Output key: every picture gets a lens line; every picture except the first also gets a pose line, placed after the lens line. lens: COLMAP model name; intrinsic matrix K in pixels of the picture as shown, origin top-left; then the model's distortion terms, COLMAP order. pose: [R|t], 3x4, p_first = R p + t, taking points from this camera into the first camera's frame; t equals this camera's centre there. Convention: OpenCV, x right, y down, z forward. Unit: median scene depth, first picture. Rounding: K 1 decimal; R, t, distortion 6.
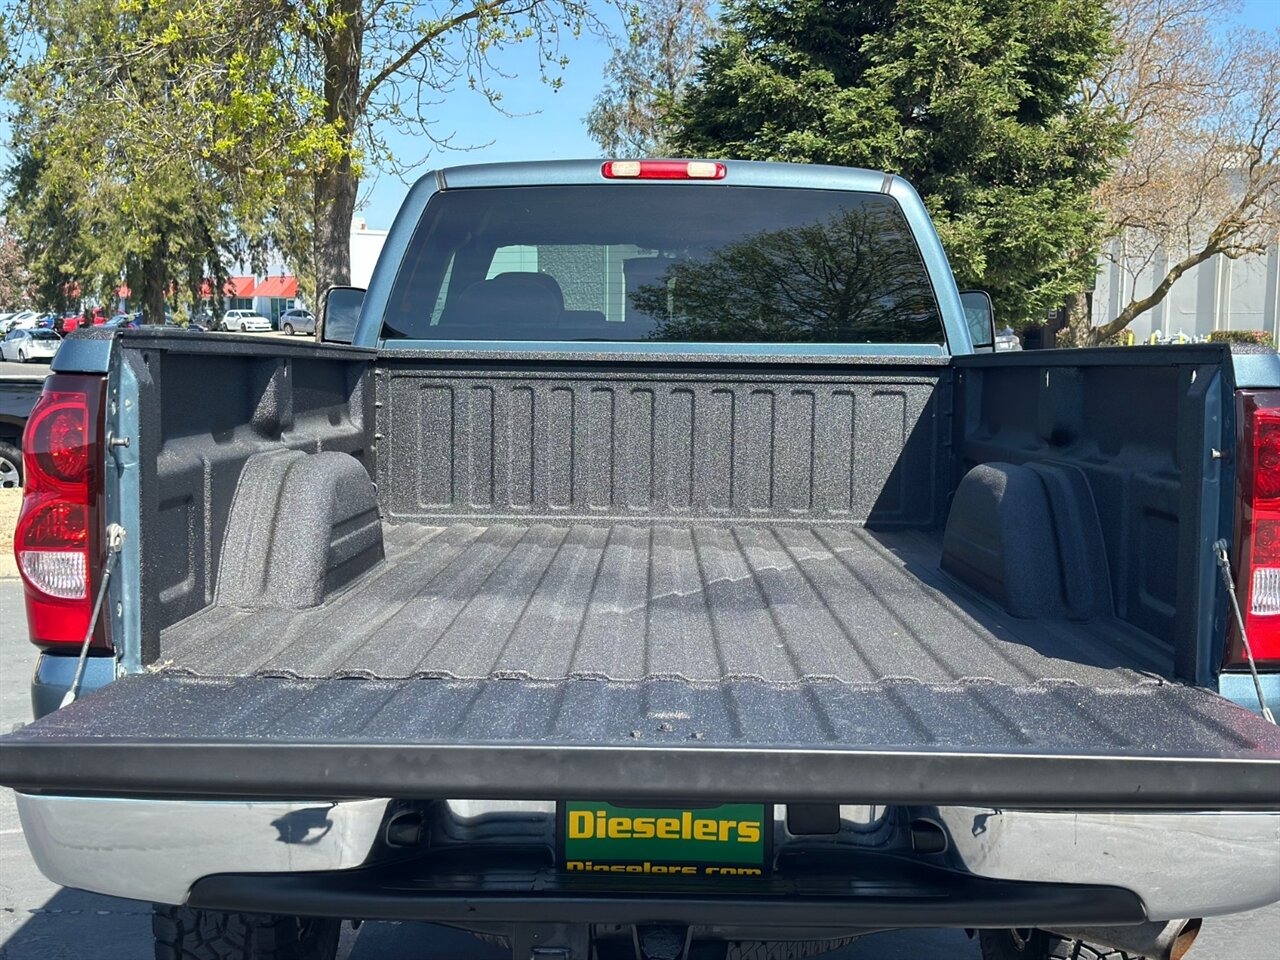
lens RADIAL K [[1771.3, 0, 644.5], [0, 1771.3, 512.9], [0, 0, 1]] dist [0.123859, 0.000000]
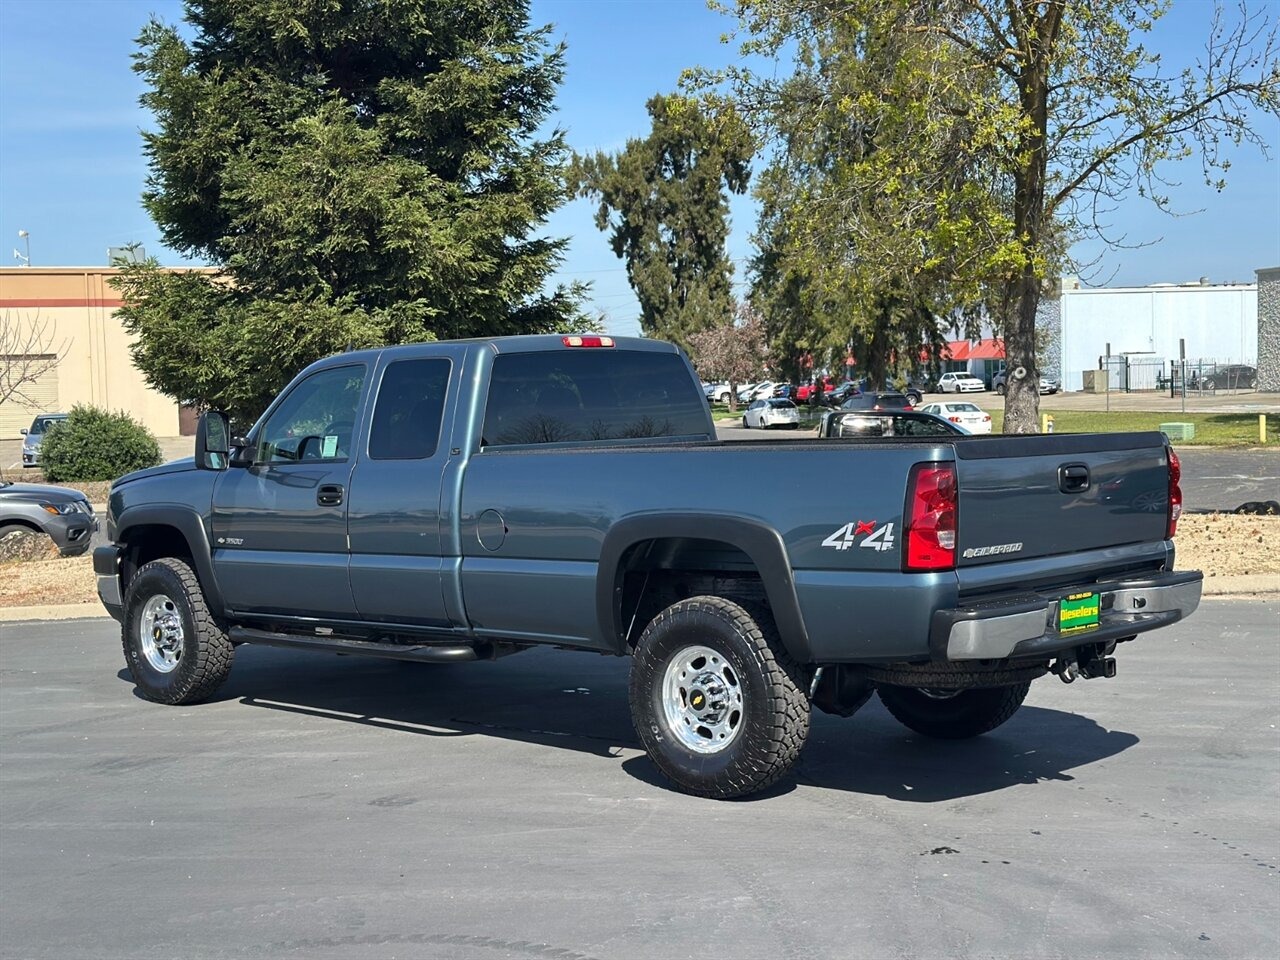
lens RADIAL K [[1771.3, 0, 642.4], [0, 1771.3, 486.0], [0, 0, 1]] dist [0.123859, 0.000000]
pose [[0.921848, -0.008618, -0.387456, 0.013995], [-0.009465, 0.998954, -0.044741, 0.002215], [0.387436, 0.044911, 0.920802, -0.051041]]
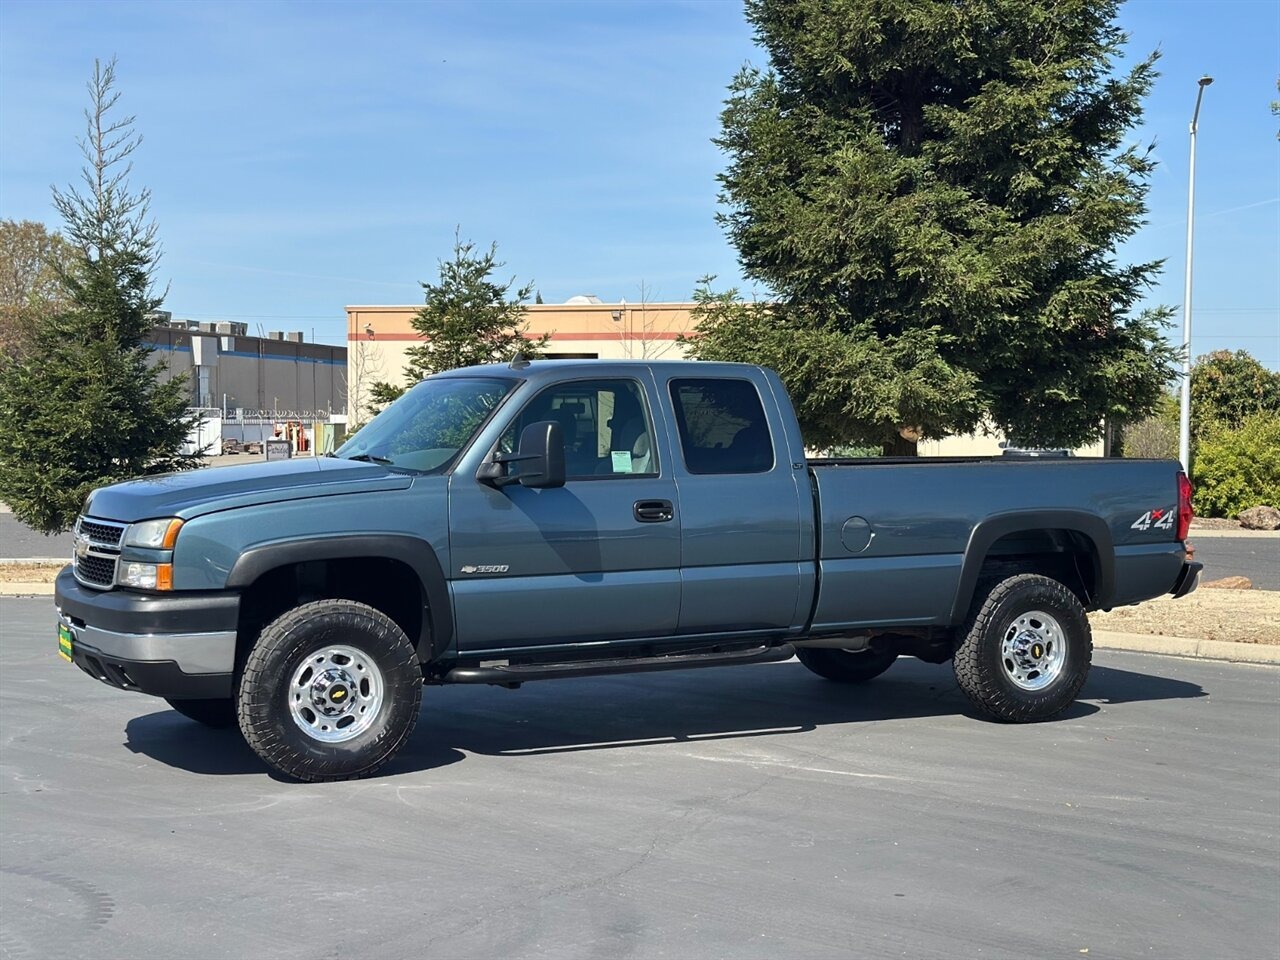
lens RADIAL K [[1771.3, 0, 619.6], [0, 1771.3, 503.0], [0, 0, 1]] dist [0.123859, 0.000000]
pose [[0.599625, 0.032714, -0.799612, 0.068279], [-0.089084, 0.995683, -0.026069, -0.000413], [0.795307, 0.086864, 0.599951, -0.010402]]
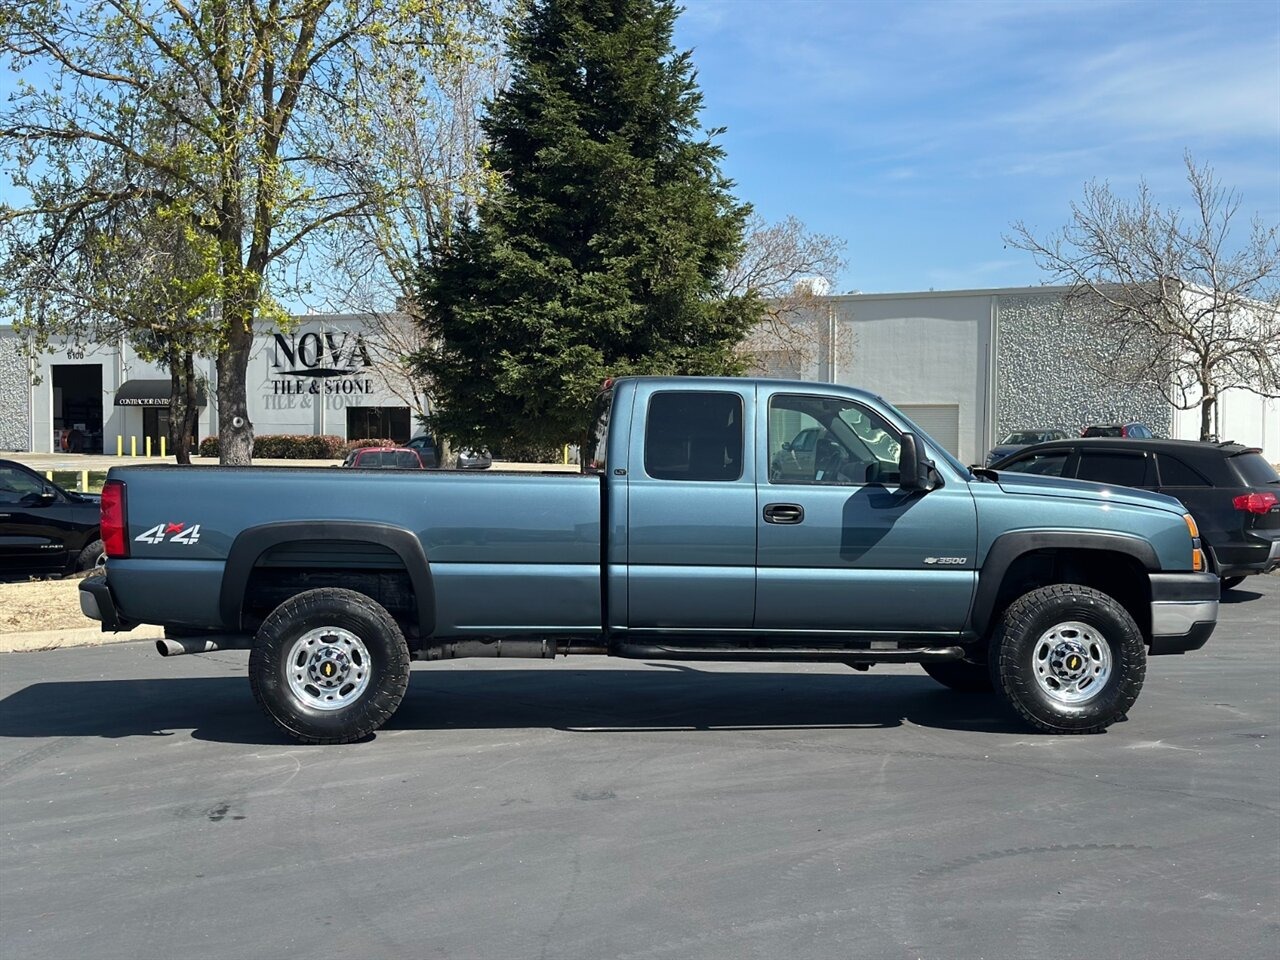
lens RADIAL K [[1771.3, 0, 631.6], [0, 1771.3, 500.1], [0, 0, 1]] dist [0.123859, 0.000000]
pose [[0.935080, -0.018210, 0.353968, -0.089149], [0.041369, 0.997461, -0.057969, 0.004162], [-0.352014, 0.068849, 0.933459, -0.070018]]
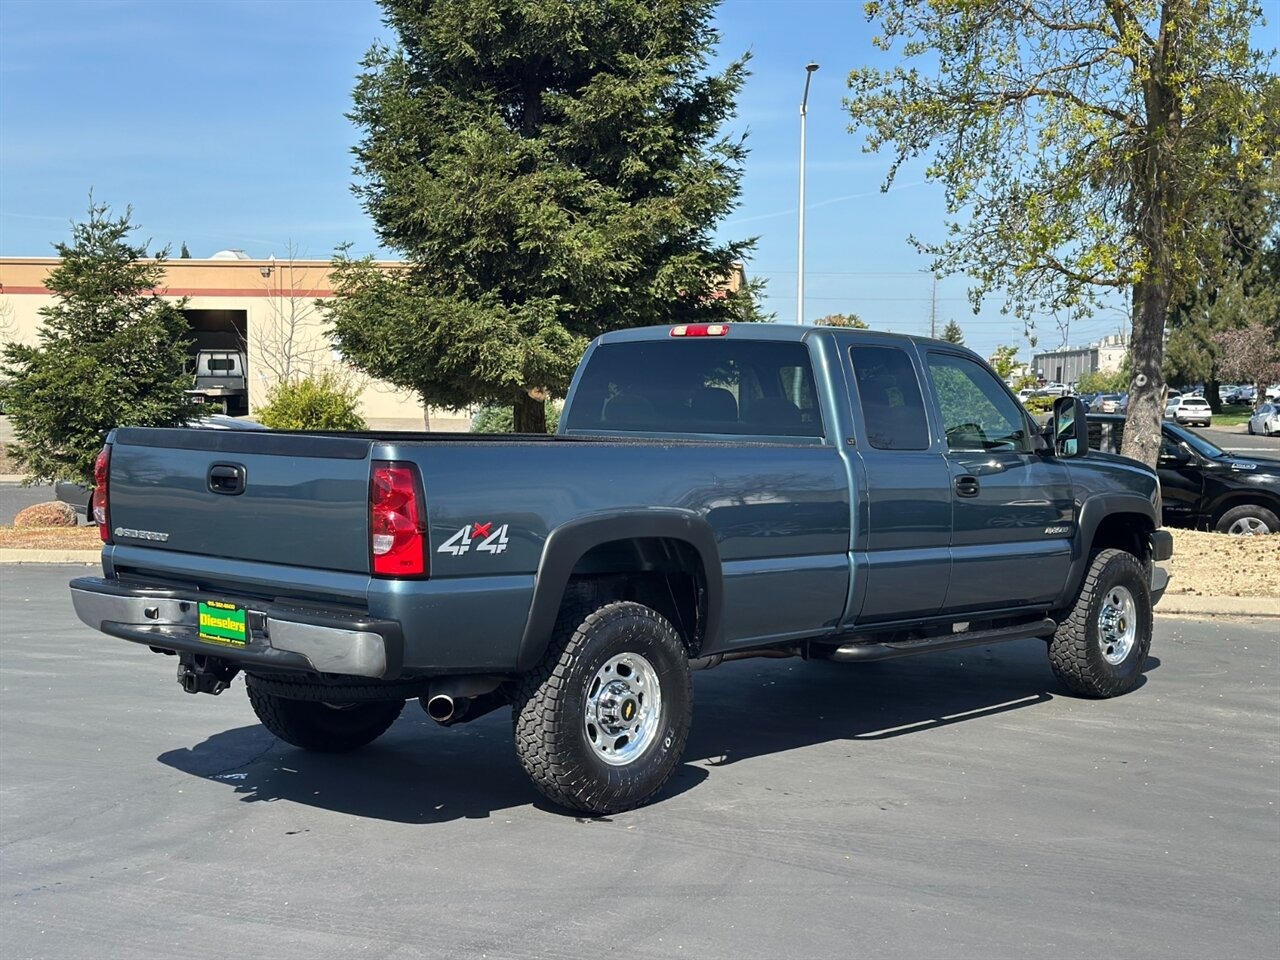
lens RADIAL K [[1771.3, 0, 649.8], [0, 1771.3, 503.2], [0, 0, 1]] dist [0.123859, 0.000000]
pose [[0.751204, 0.041523, -0.658762, 0.088719], [-0.071286, 0.997286, -0.018429, 0.000266], [0.656209, 0.060805, 0.752125, -0.022572]]
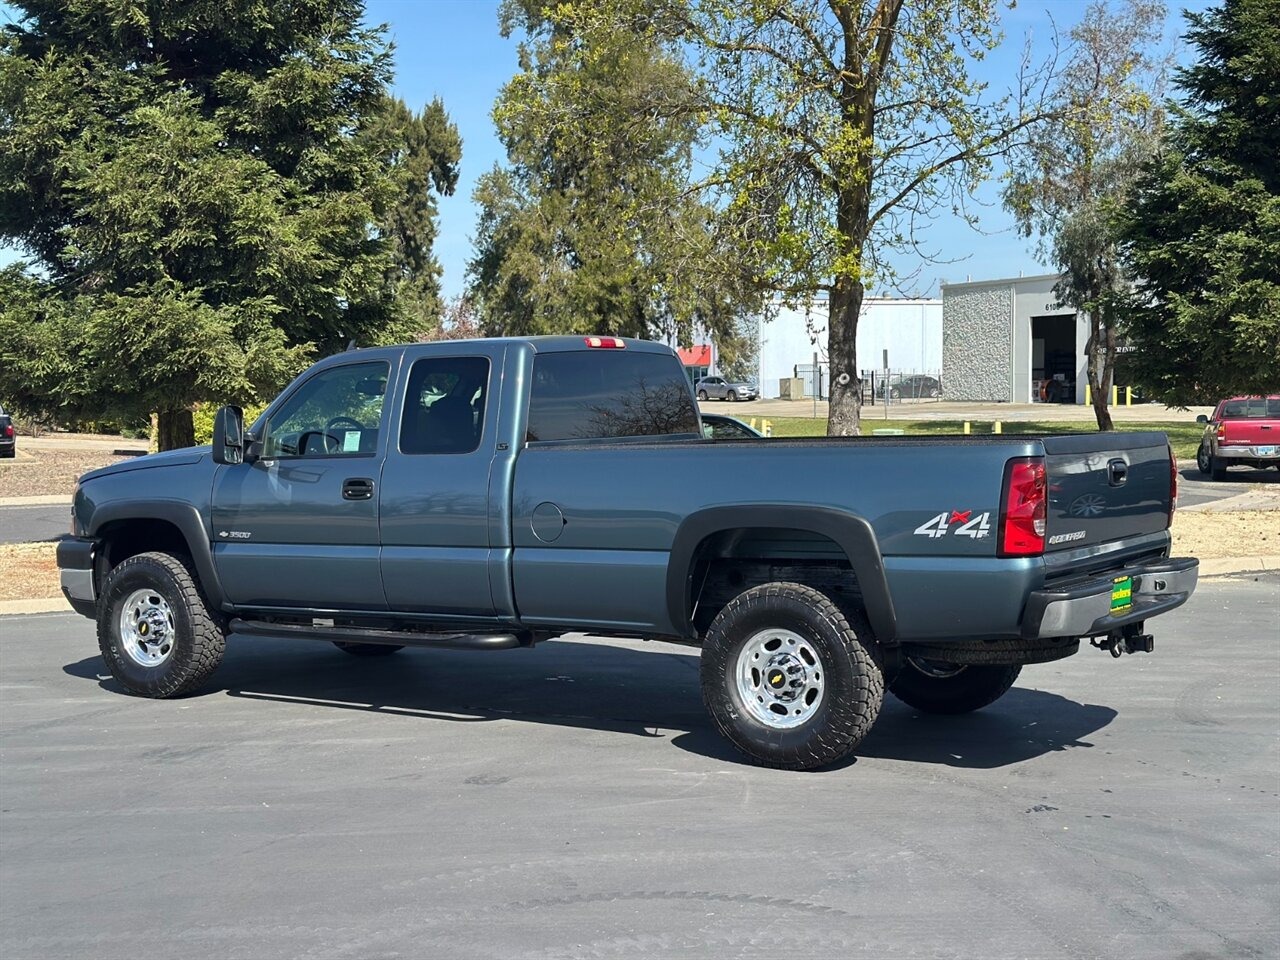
lens RADIAL K [[1771.3, 0, 624.5], [0, 1771.3, 507.8], [0, 0, 1]] dist [0.123859, 0.000000]
pose [[0.974029, -0.004440, -0.226379, -0.009829], [-0.003750, 0.999354, -0.035735, 0.003458], [0.226391, 0.035656, 0.973384, -0.066029]]
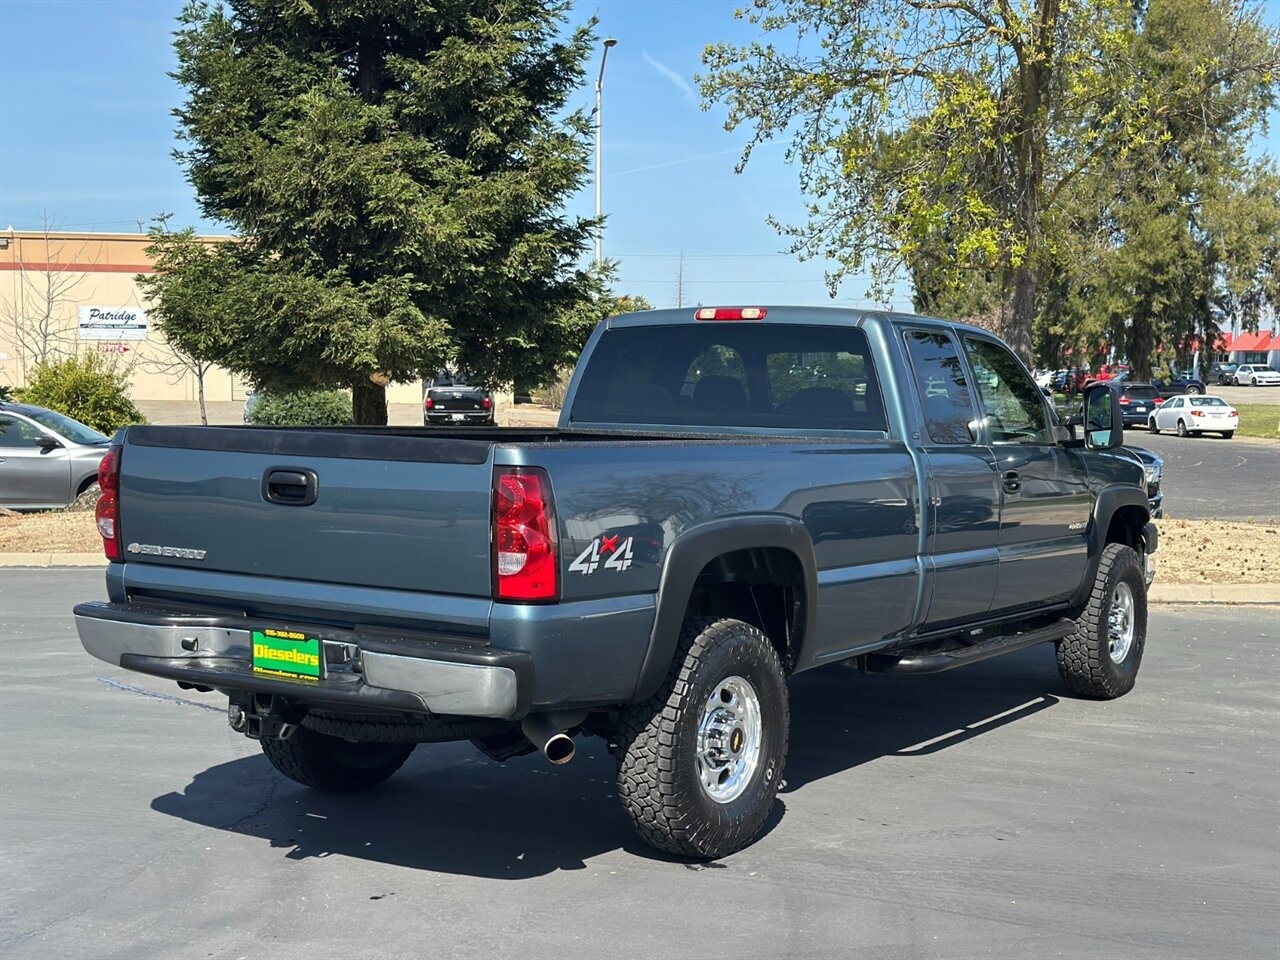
lens RADIAL K [[1771.3, 0, 654.8], [0, 1771.3, 516.8], [0, 0, 1]] dist [0.123859, 0.000000]
pose [[0.840597, 0.044170, -0.539858, 0.064466], [-0.058755, 0.998224, -0.009814, -0.000006], [0.538465, 0.039969, 0.841699, -0.025397]]
